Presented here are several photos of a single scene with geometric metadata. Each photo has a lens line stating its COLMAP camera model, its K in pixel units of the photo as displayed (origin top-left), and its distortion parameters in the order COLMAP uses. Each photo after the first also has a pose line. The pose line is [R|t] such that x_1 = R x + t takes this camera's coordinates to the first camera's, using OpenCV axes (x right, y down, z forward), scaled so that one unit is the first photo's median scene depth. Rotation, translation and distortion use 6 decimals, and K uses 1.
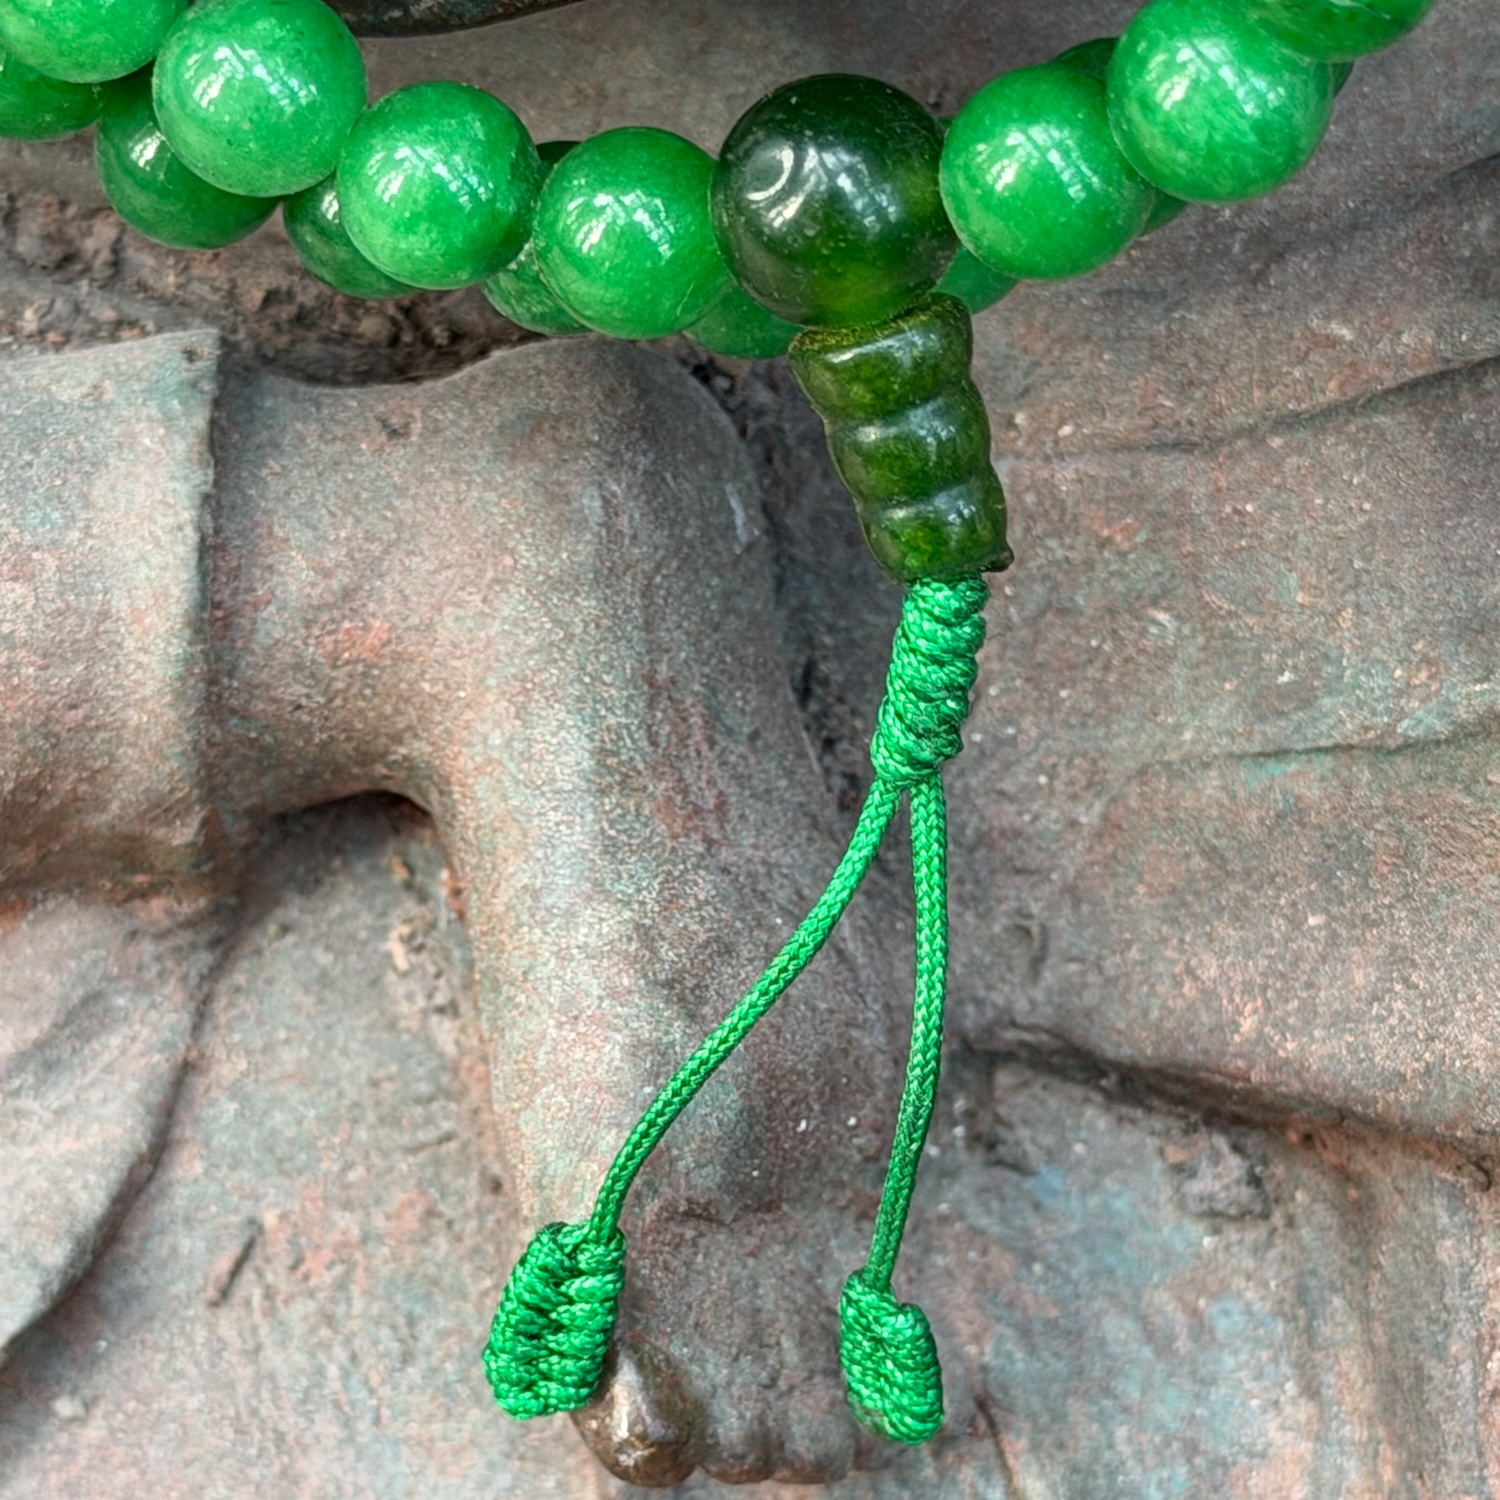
lens RADIAL K [[6252.2, 0, 784.0], [0, 6252.2, 796.2], [0, 0, 1]] dist [0.111798, 0.000000]
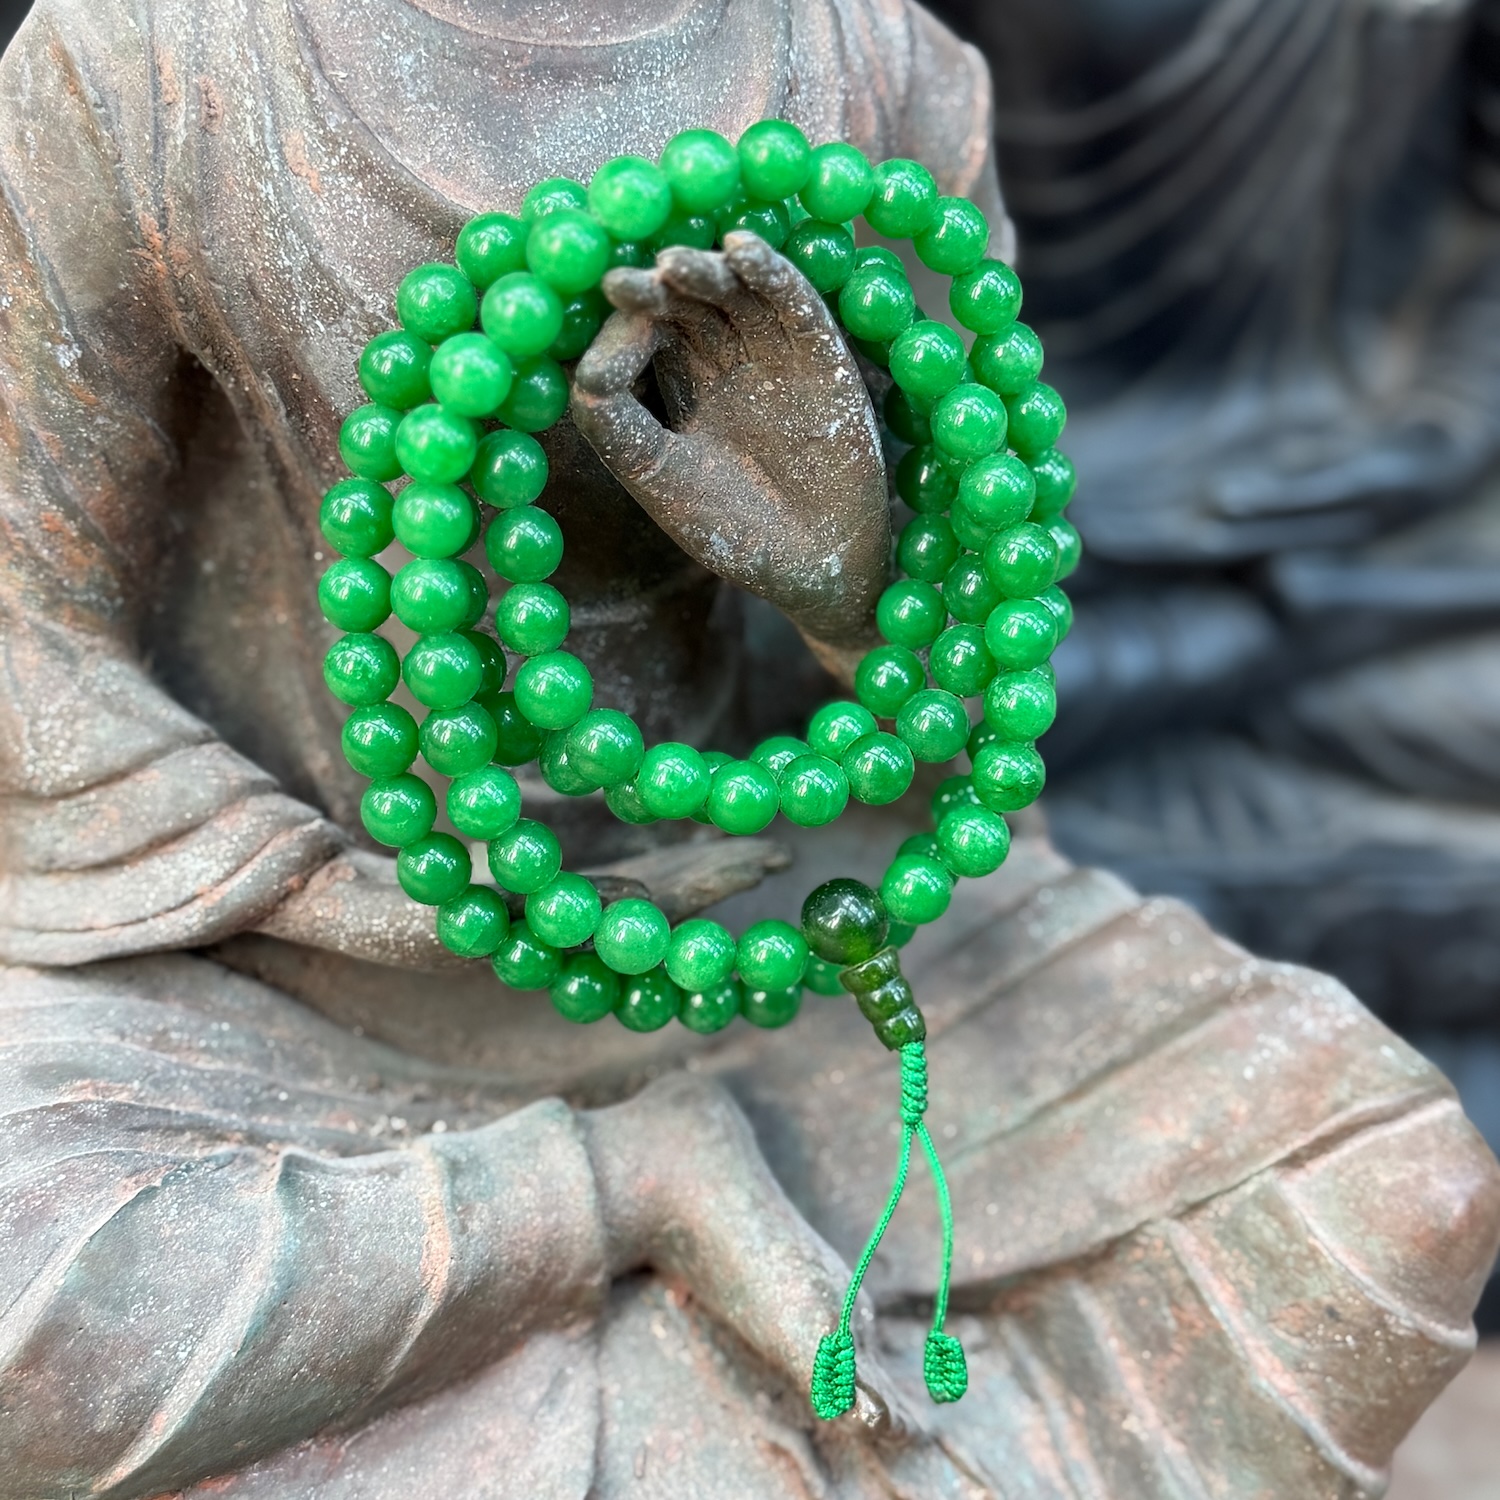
lens RADIAL K [[2774.7, 0, 743.5], [0, 2774.7, 751.7], [0, 0, 1]] dist [0.122111, 0.000000]
pose [[0.905543, -0.157378, 0.393985, -0.461011], [0.309195, 0.880689, -0.358867, 0.246252], [-0.290501, 0.446788, 0.846162, -0.088837]]
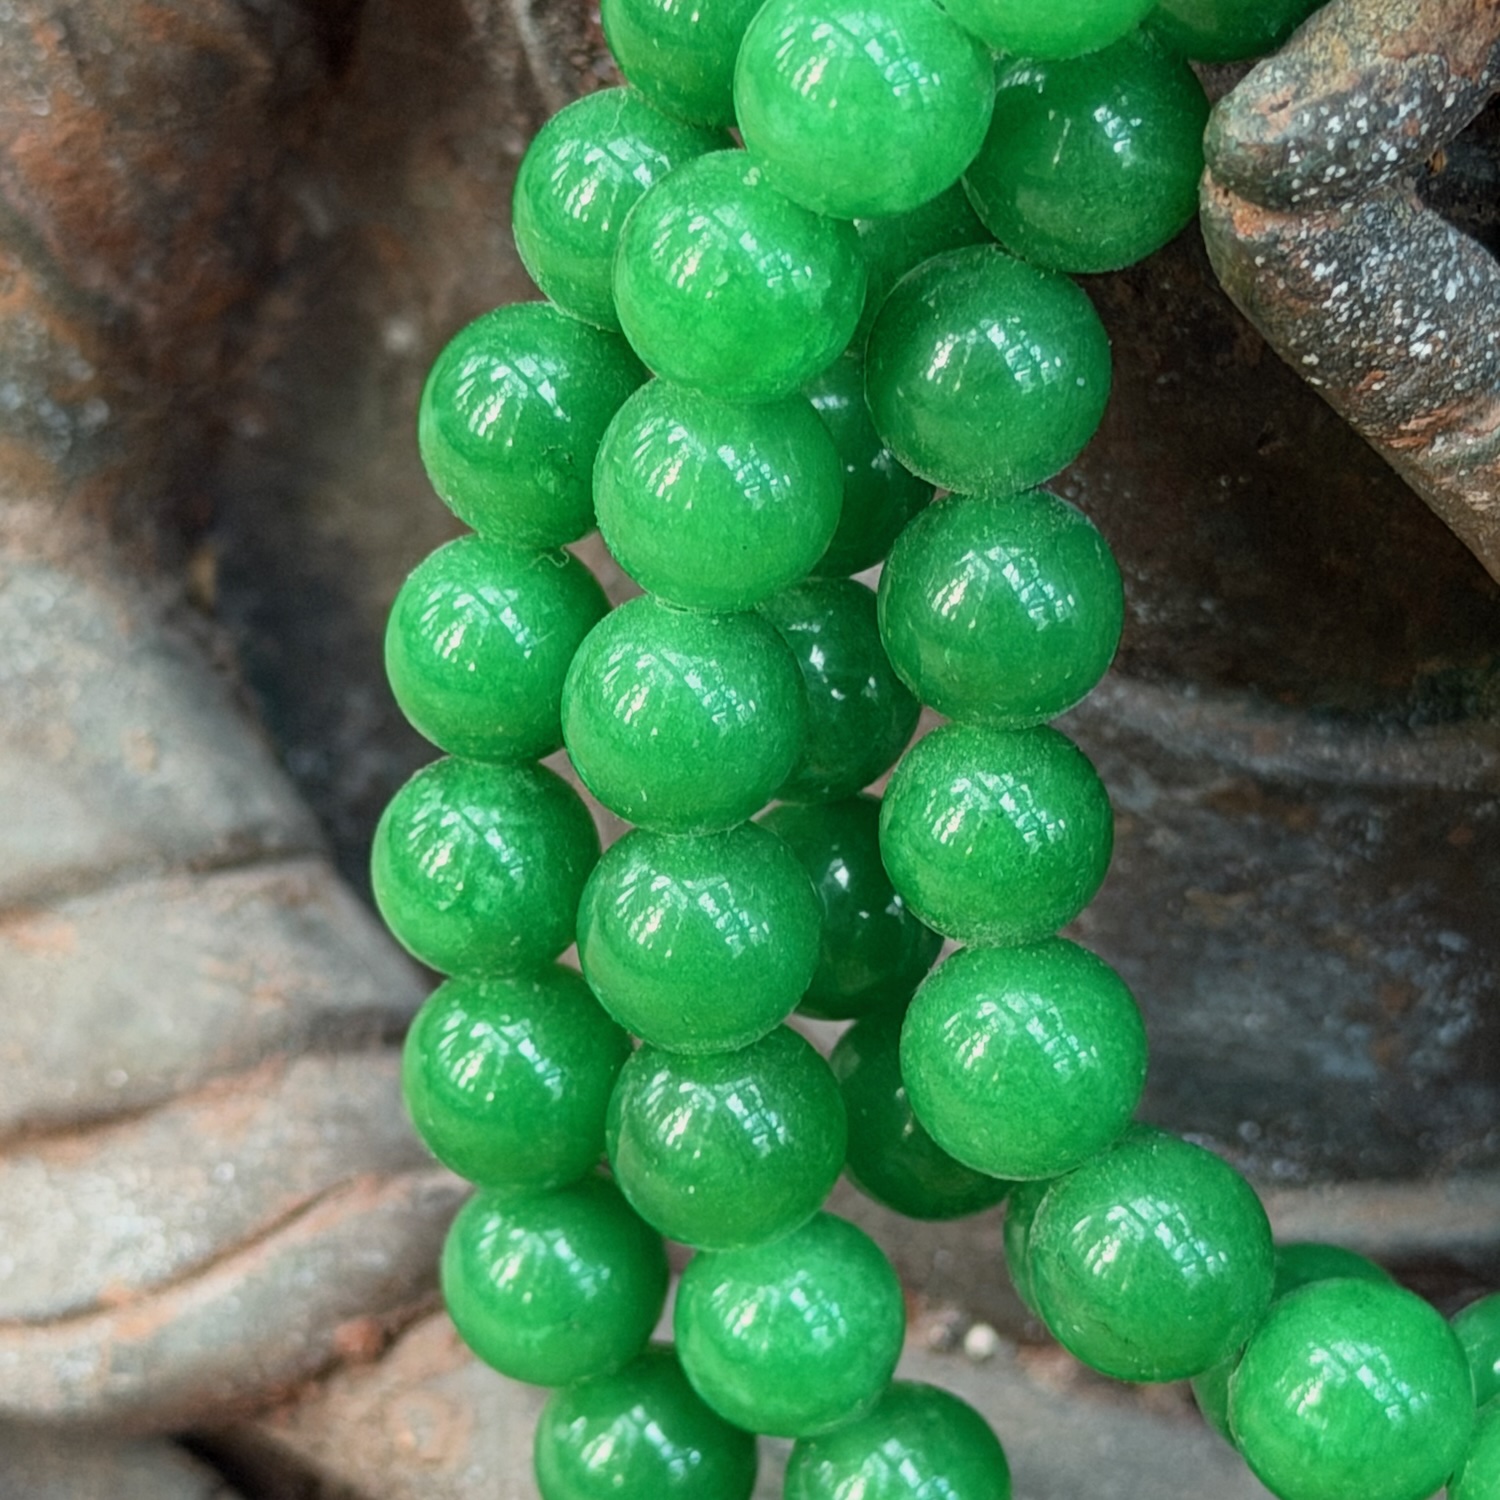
lens RADIAL K [[6252.2, 0, 746.0], [0, 6252.2, 745.6], [0, 0, 1]] dist [0.111798, 0.000000]
pose [[0.998792, 0.011596, 0.047759, -0.174312], [0.003675, 0.951422, -0.307869, 0.020159], [-0.049009, 0.307673, 0.950229, 0.083674]]
